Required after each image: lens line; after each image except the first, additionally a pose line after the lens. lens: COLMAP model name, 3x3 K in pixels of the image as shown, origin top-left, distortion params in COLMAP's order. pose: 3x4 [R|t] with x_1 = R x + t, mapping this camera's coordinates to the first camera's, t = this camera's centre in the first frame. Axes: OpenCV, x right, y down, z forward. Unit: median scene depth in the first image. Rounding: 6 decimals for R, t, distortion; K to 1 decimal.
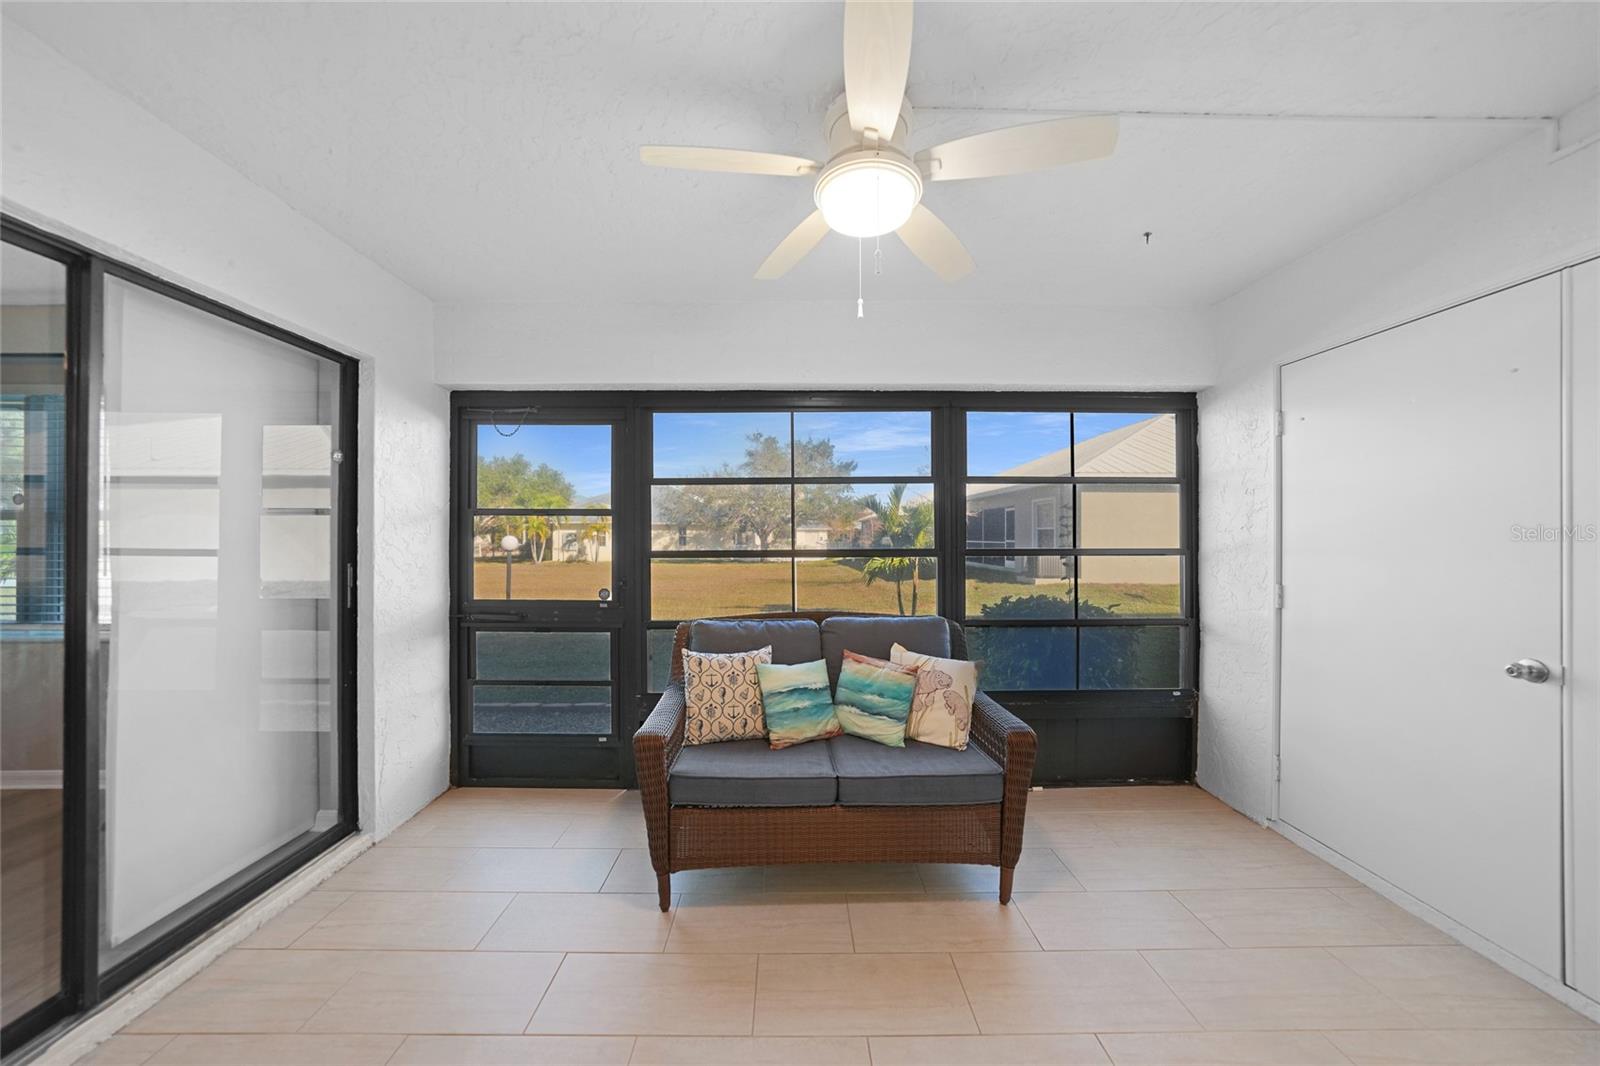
lens RADIAL K [[560.8, 0, 790.7], [0, 560.8, 531.7], [0, 0, 1]] dist [-0.016367, 0.002184]
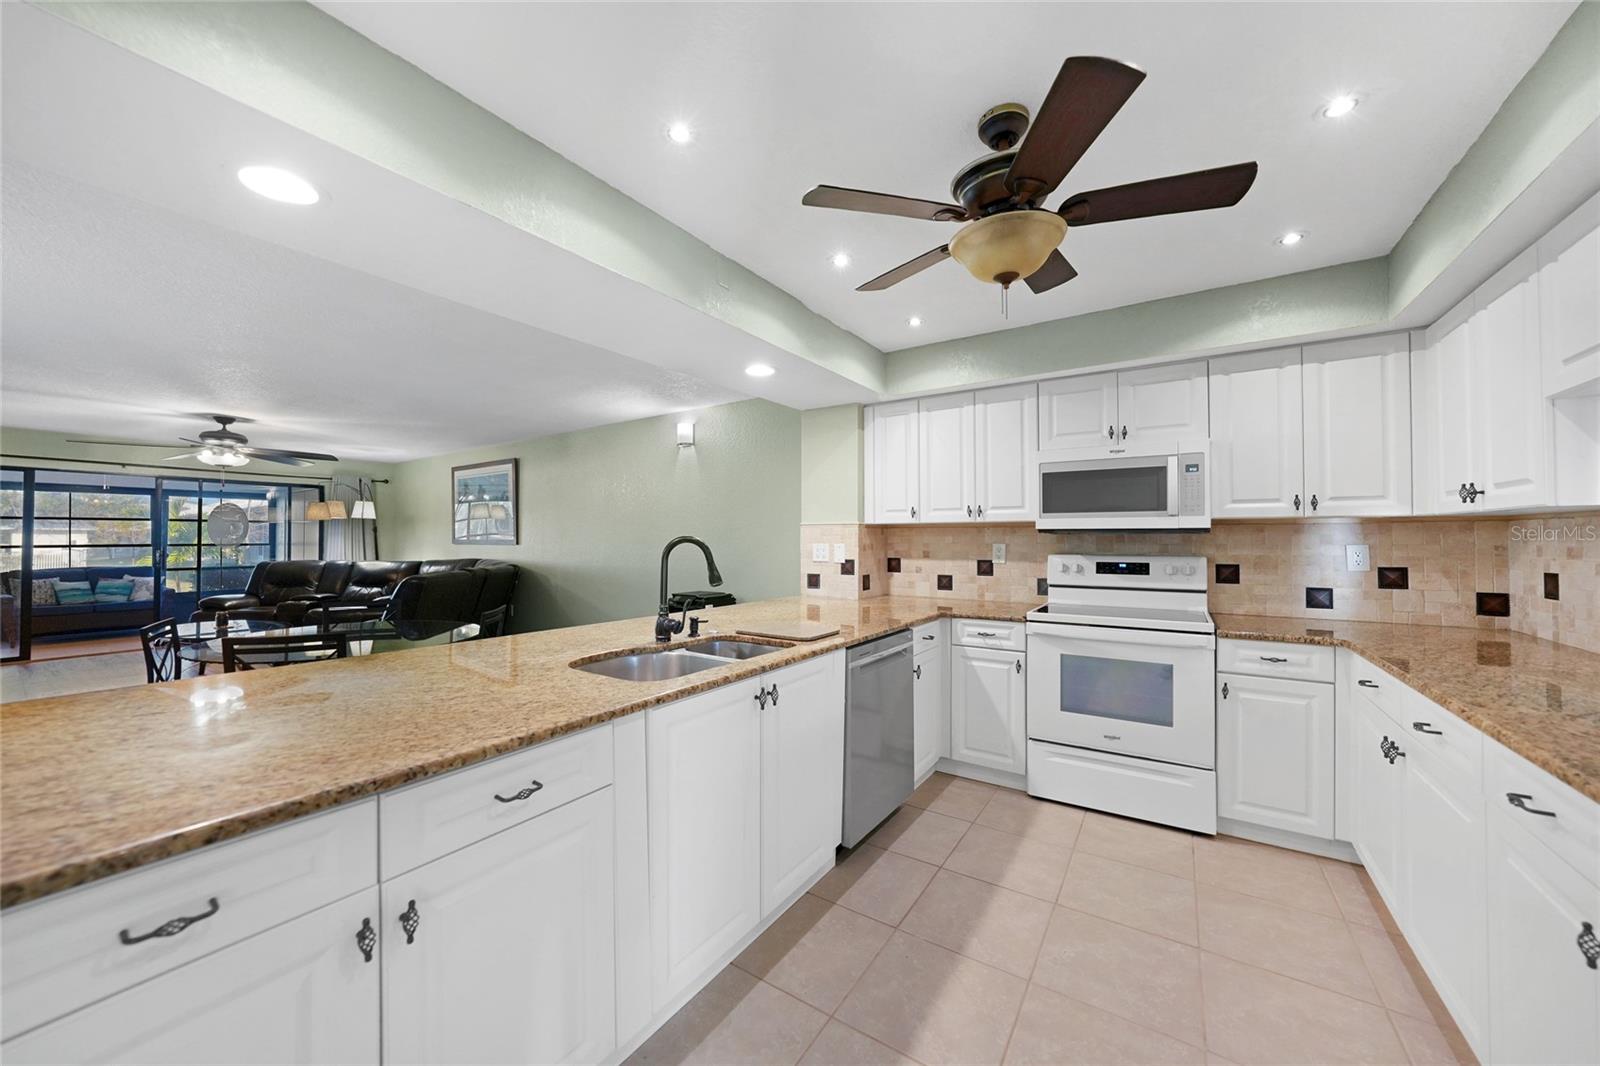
lens RADIAL K [[560.8, 0, 807.3], [0, 560.8, 529.7], [0, 0, 1]] dist [-0.016367, 0.002184]
pose [[0.551021, 0.010505, 0.834425, -0.280916], [-0.003667, 0.999942, -0.010168, -0.029113], [-0.834483, 0.002543, 0.551027, -3.934434]]
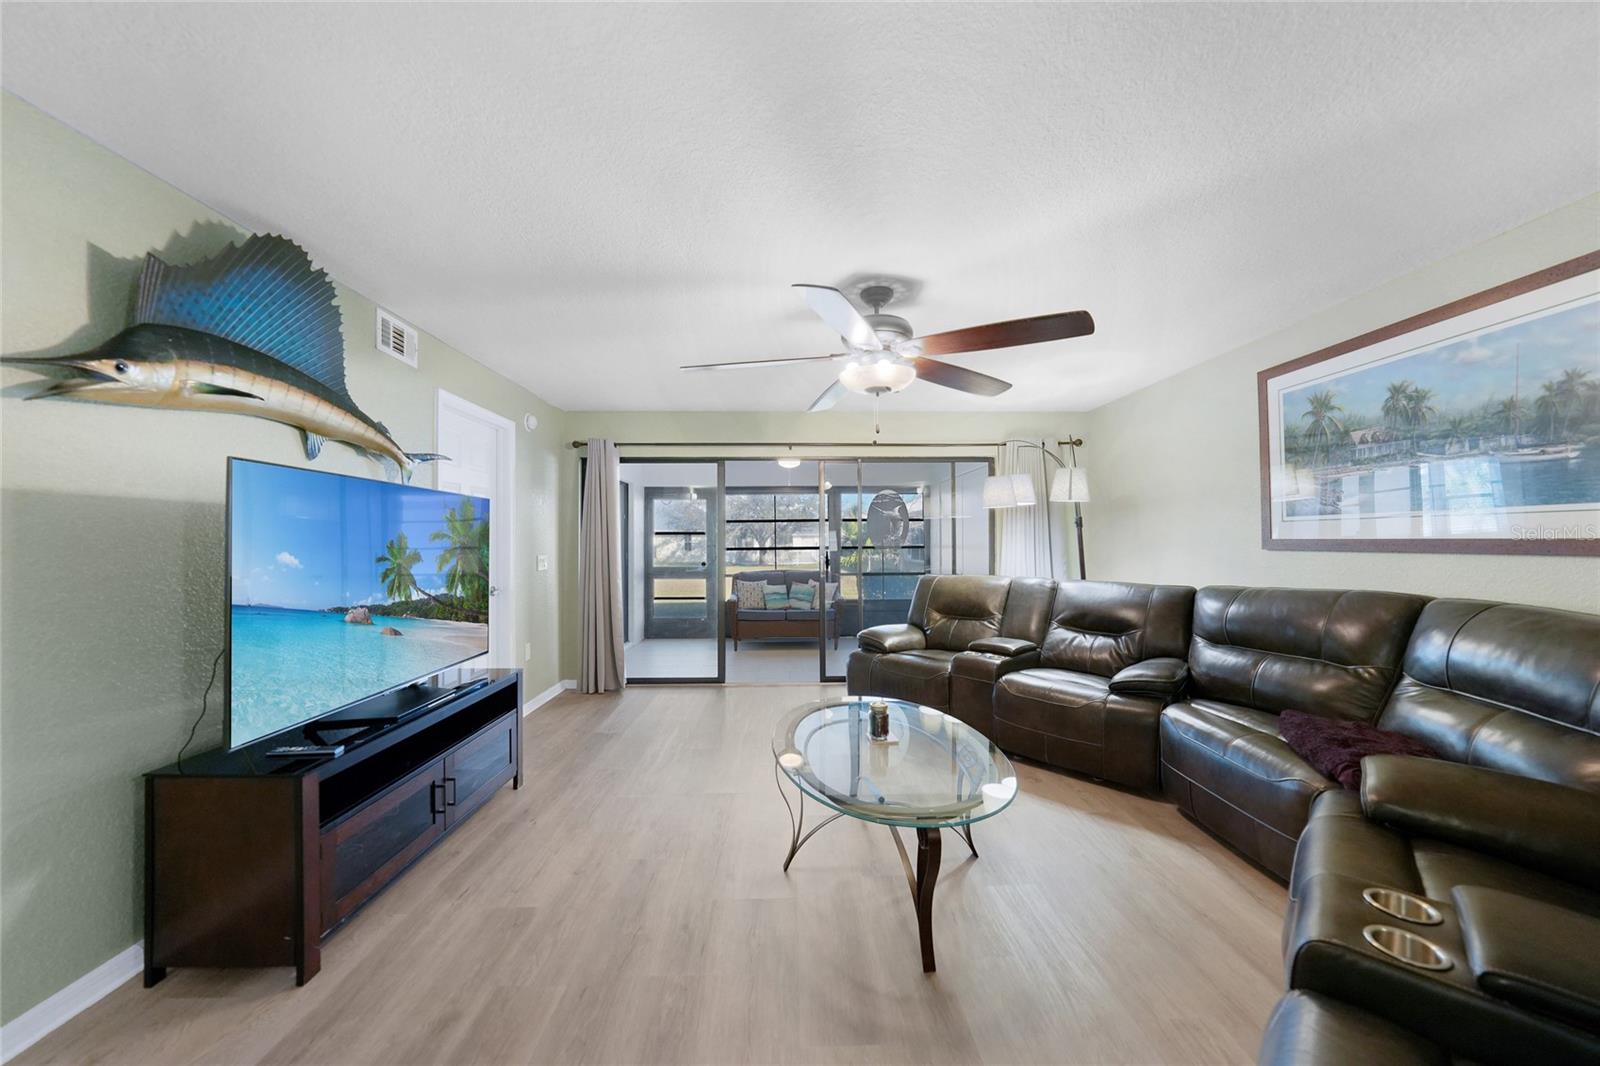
lens RADIAL K [[560.8, 0, 801.0], [0, 560.8, 535.3], [0, 0, 1]] dist [-0.016367, 0.002184]
pose [[0.999746, -0.004162, 0.022140, 0.079801], [0.004256, 0.999982, -0.004196, -0.012826], [-0.022122, 0.004289, 0.999746, -1.942833]]
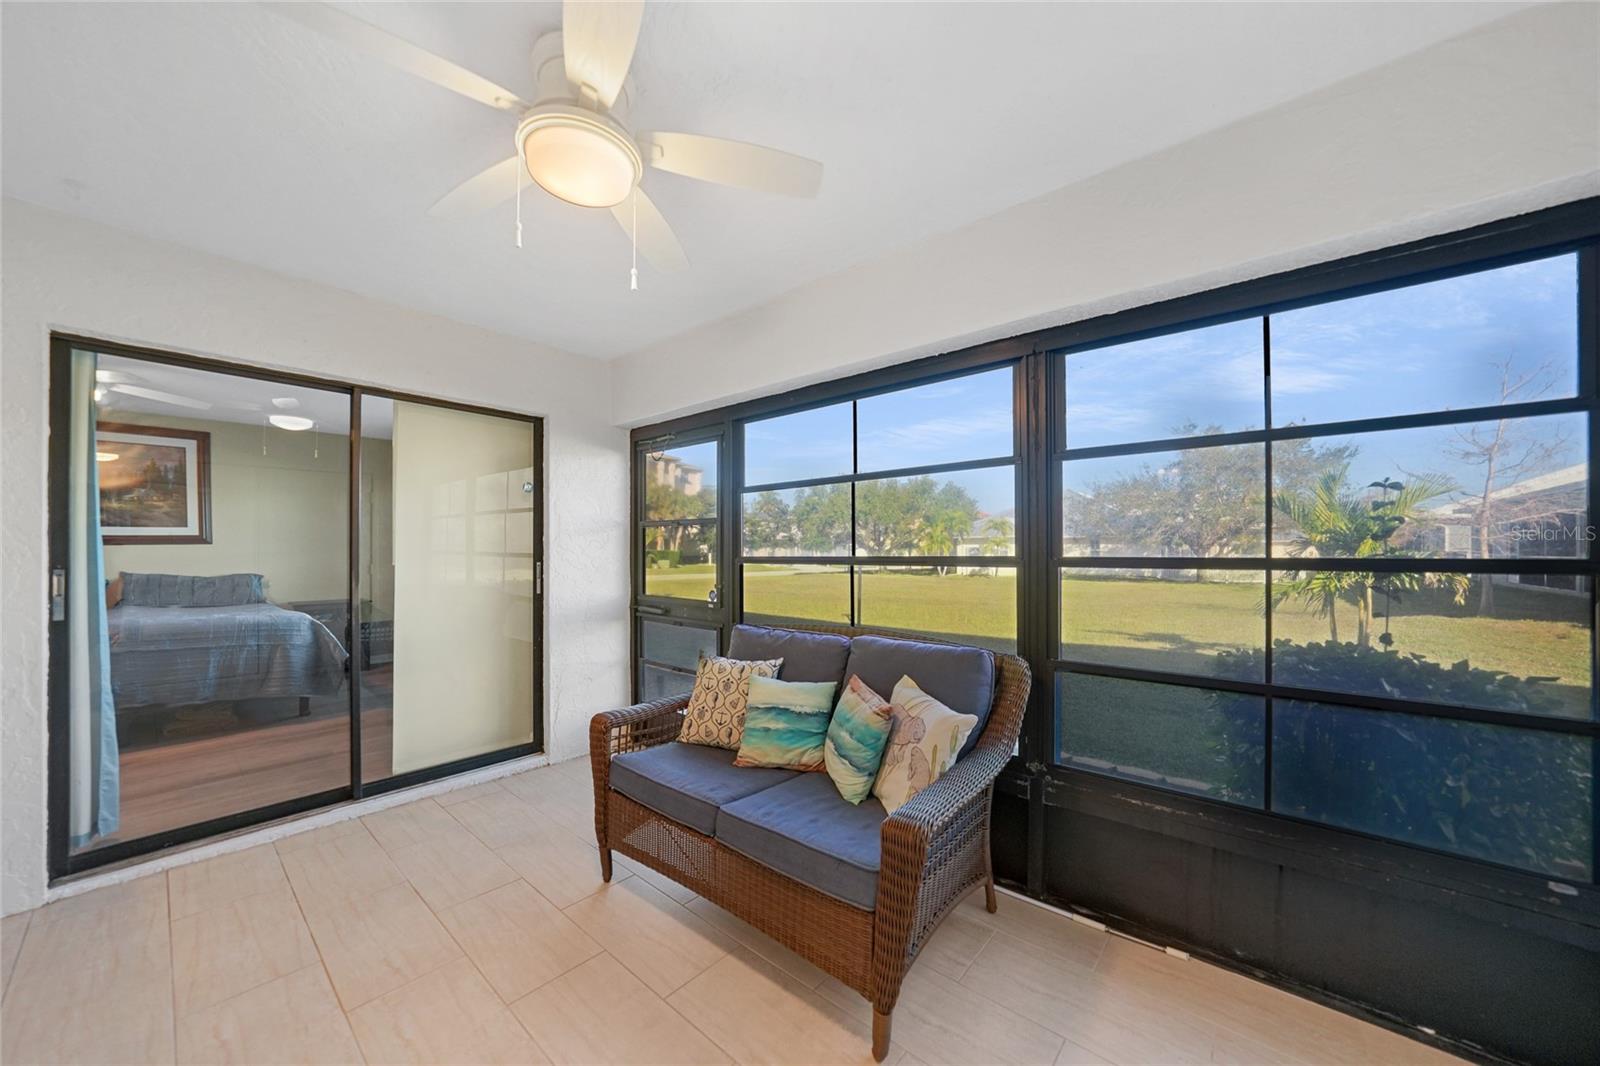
lens RADIAL K [[560.8, 0, 808.1], [0, 560.8, 549.5], [0, 0, 1]] dist [-0.016367, 0.002184]
pose [[0.763997, -0.001423, -0.645218, 0.615429], [0.004713, 0.999983, 0.003376, 0.021557], [0.645202, -0.005620, 0.763991, 0.333336]]
